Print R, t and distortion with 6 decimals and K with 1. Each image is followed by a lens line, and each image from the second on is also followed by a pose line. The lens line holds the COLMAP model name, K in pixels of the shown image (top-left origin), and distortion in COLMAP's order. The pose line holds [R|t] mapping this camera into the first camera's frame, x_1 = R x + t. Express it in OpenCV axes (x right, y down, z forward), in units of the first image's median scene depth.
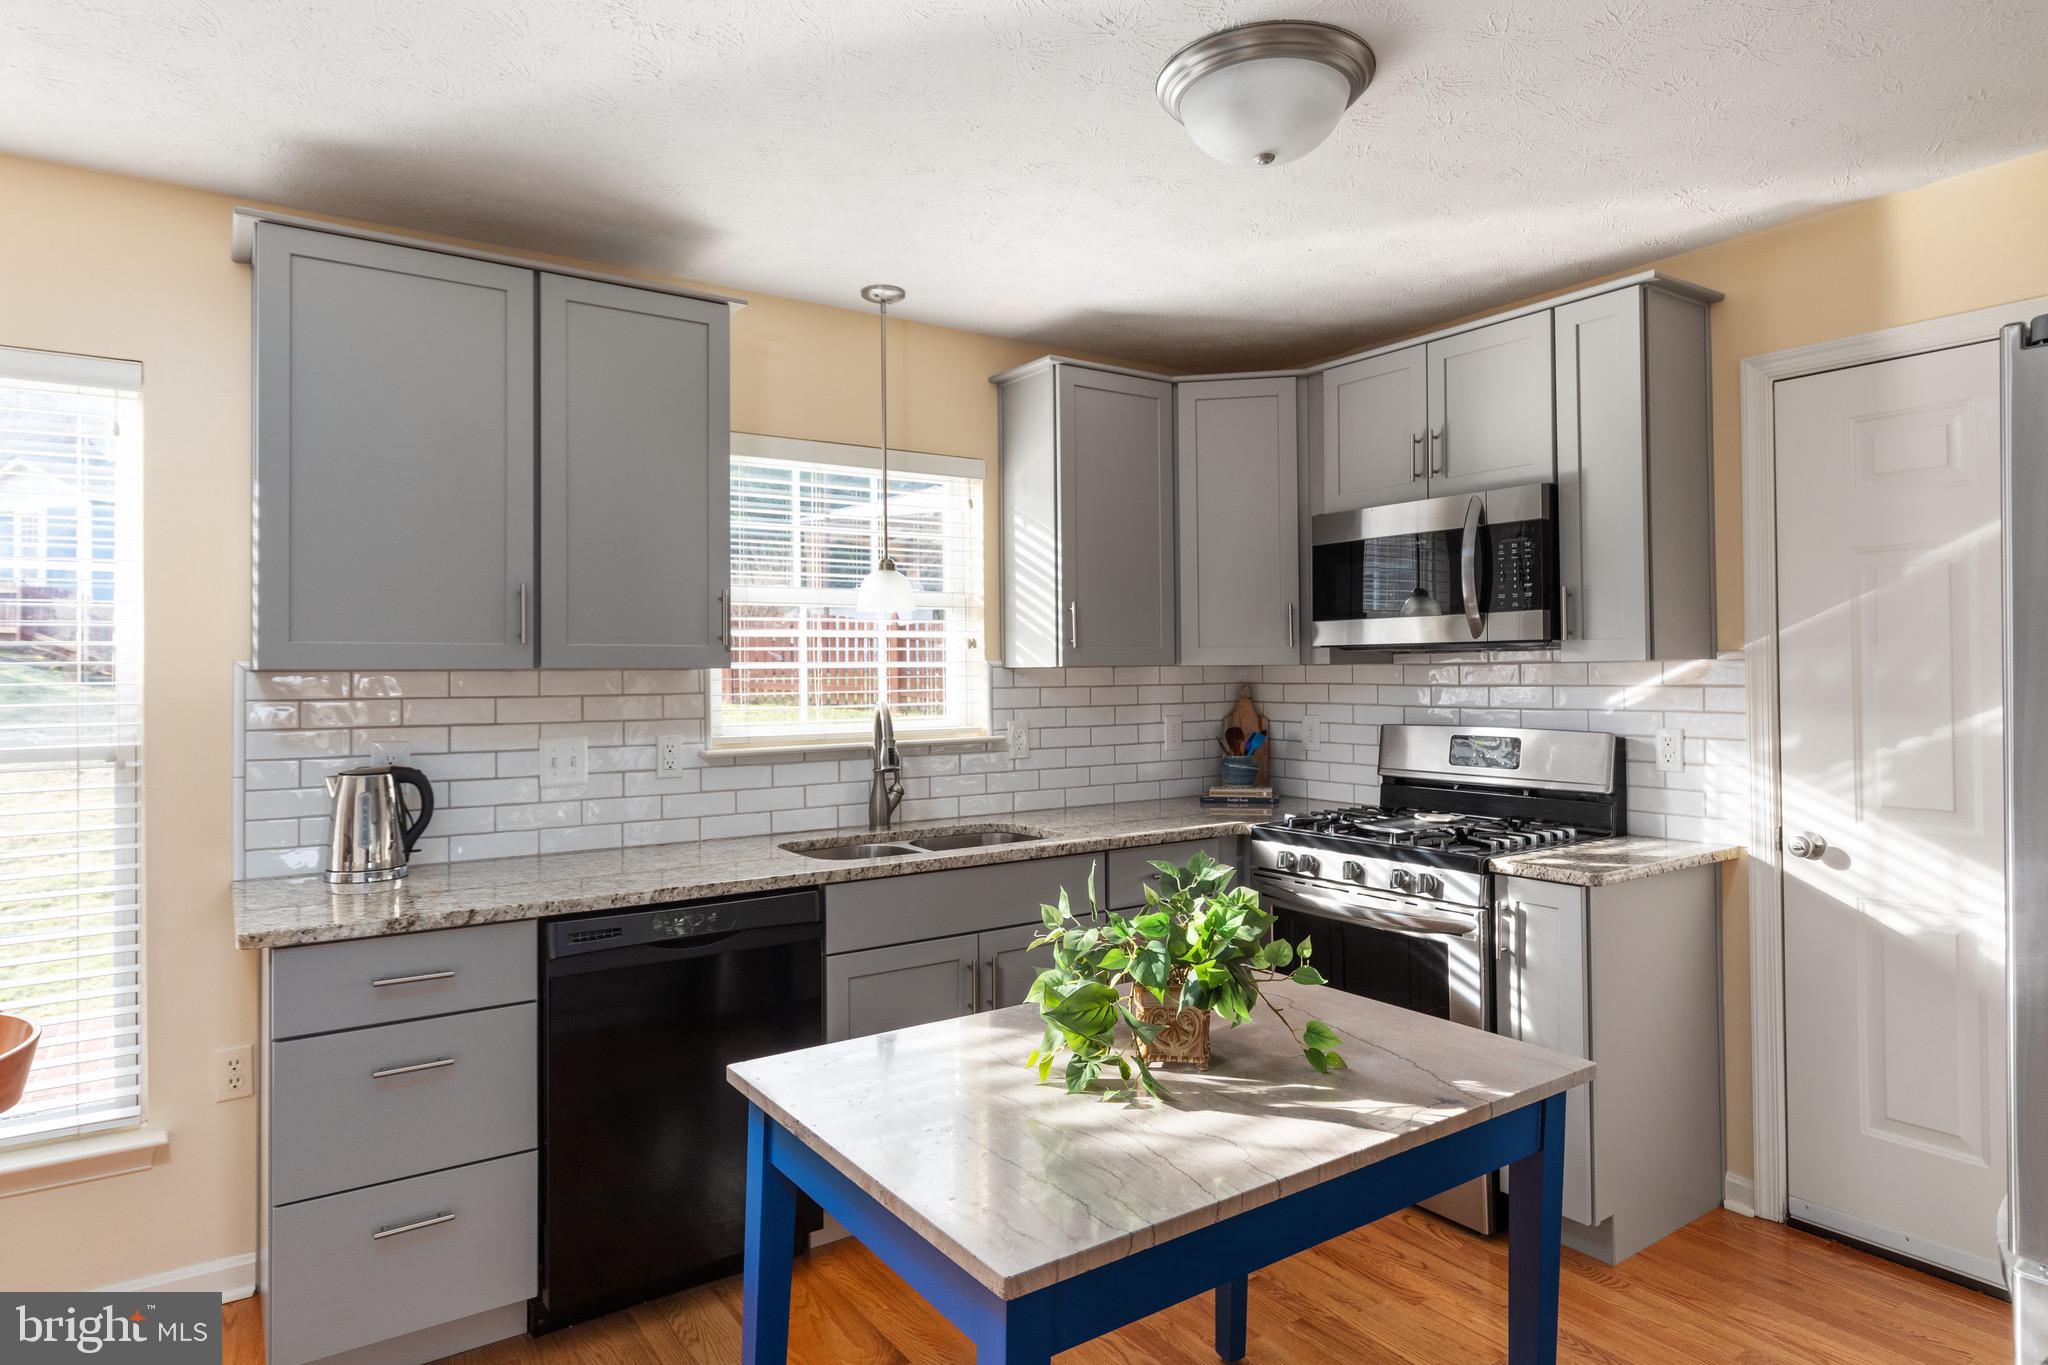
lens RADIAL K [[1171.3, 0, 1023.9], [0, 1171.3, 662.8], [0, 0, 1]] dist [-0.007259, -0.002012]
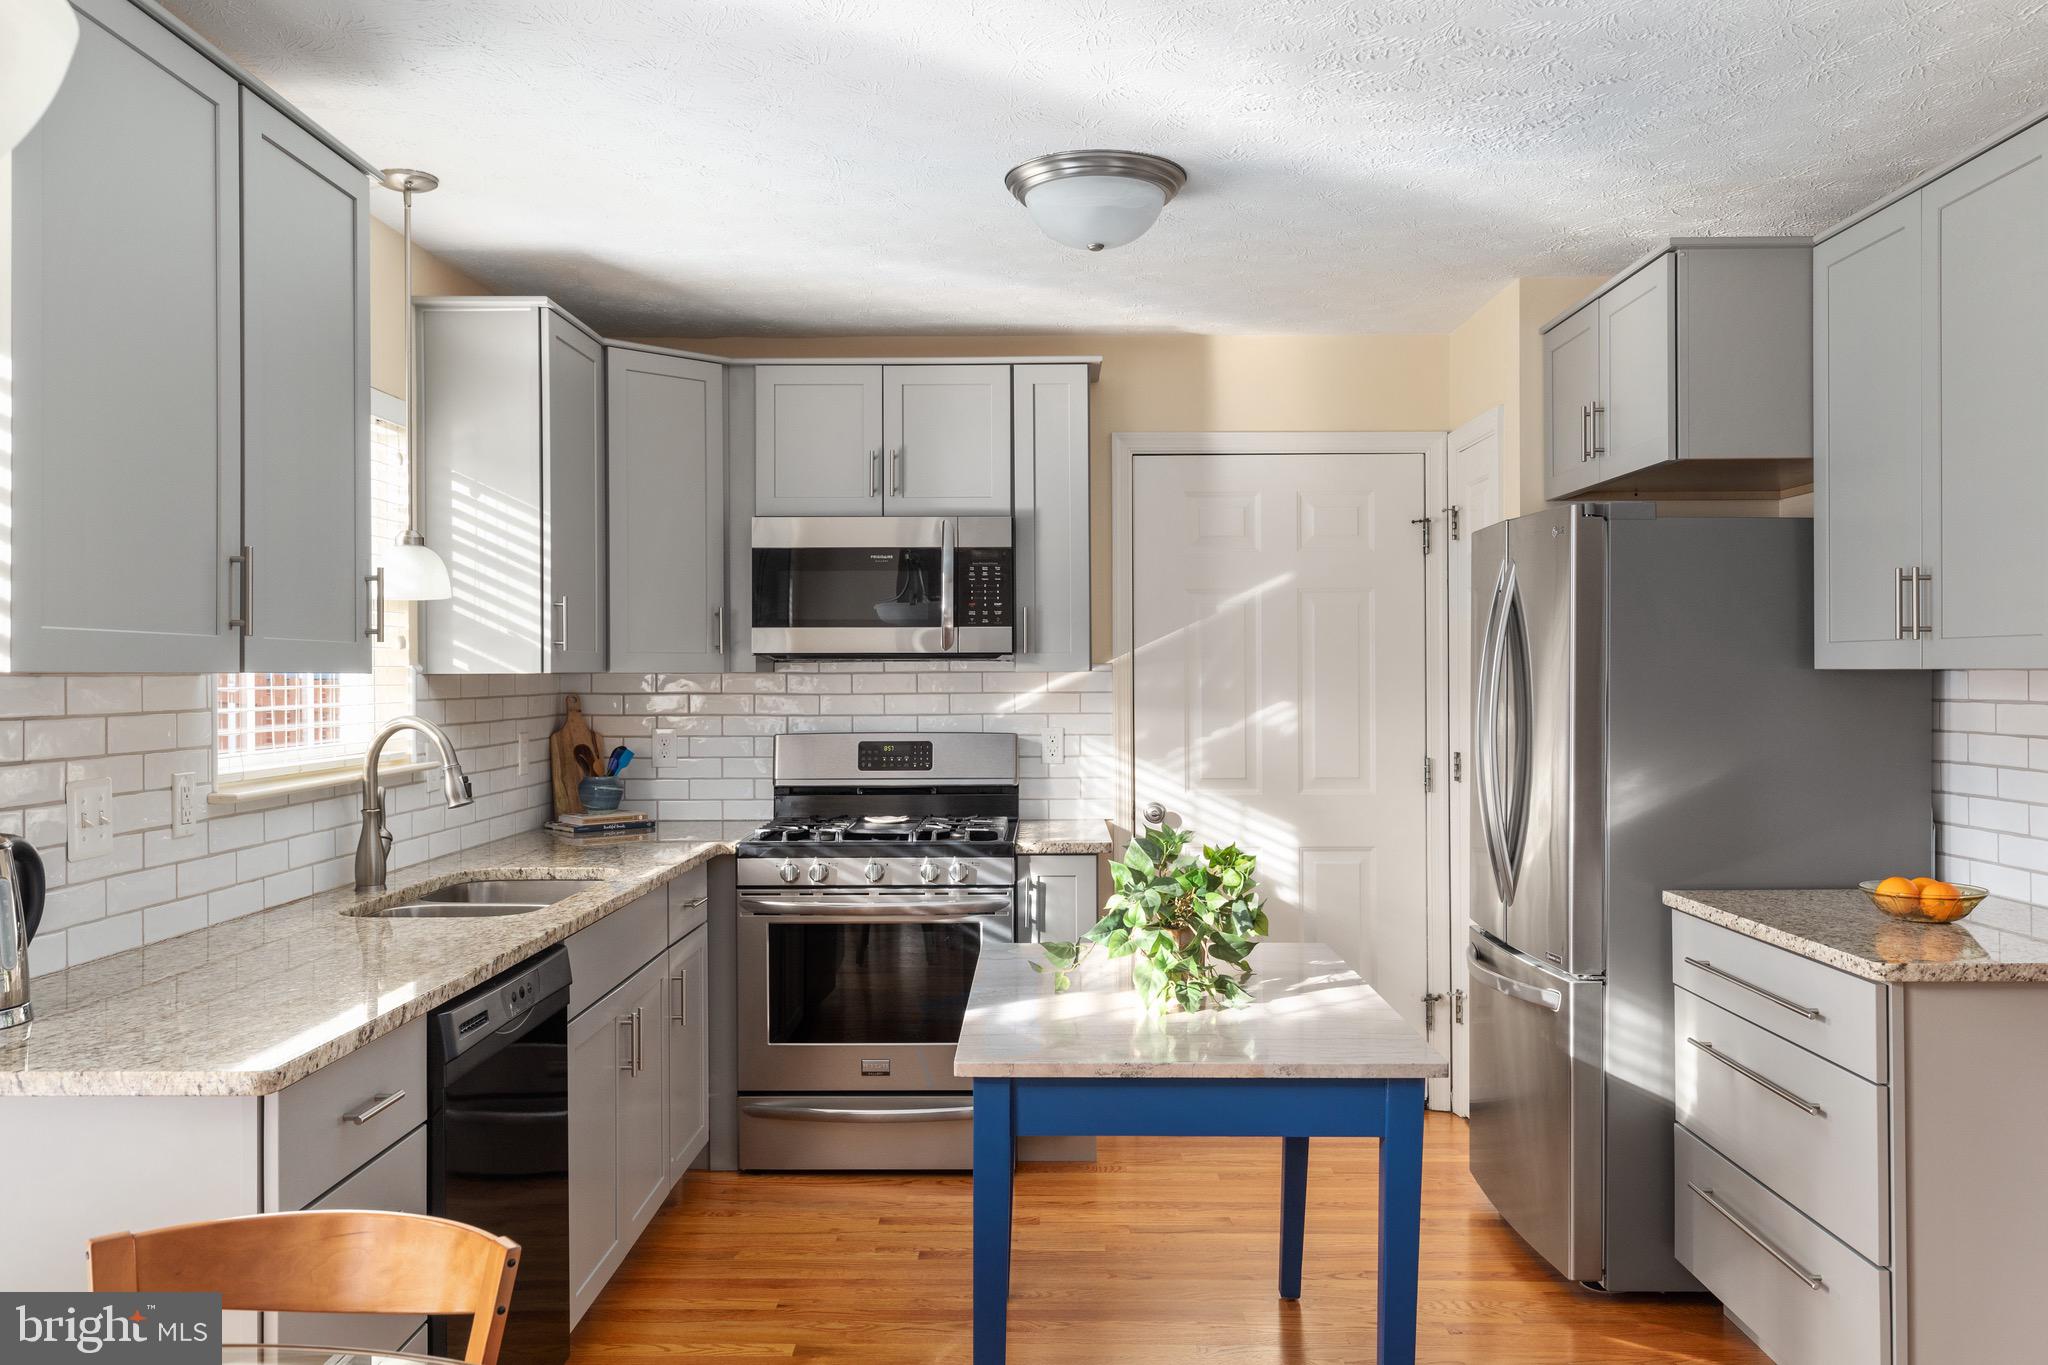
lens RADIAL K [[1561.7, 0, 1026.6], [0, 1561.7, 685.8], [0, 0, 1]] dist [0.005641, -0.000568]
pose [[0.574251, -0.000238, 0.818679, -0.794266], [-0.007158, 0.999960, 0.005312, 0.004659], [-0.818648, -0.008910, 0.574227, 0.100650]]
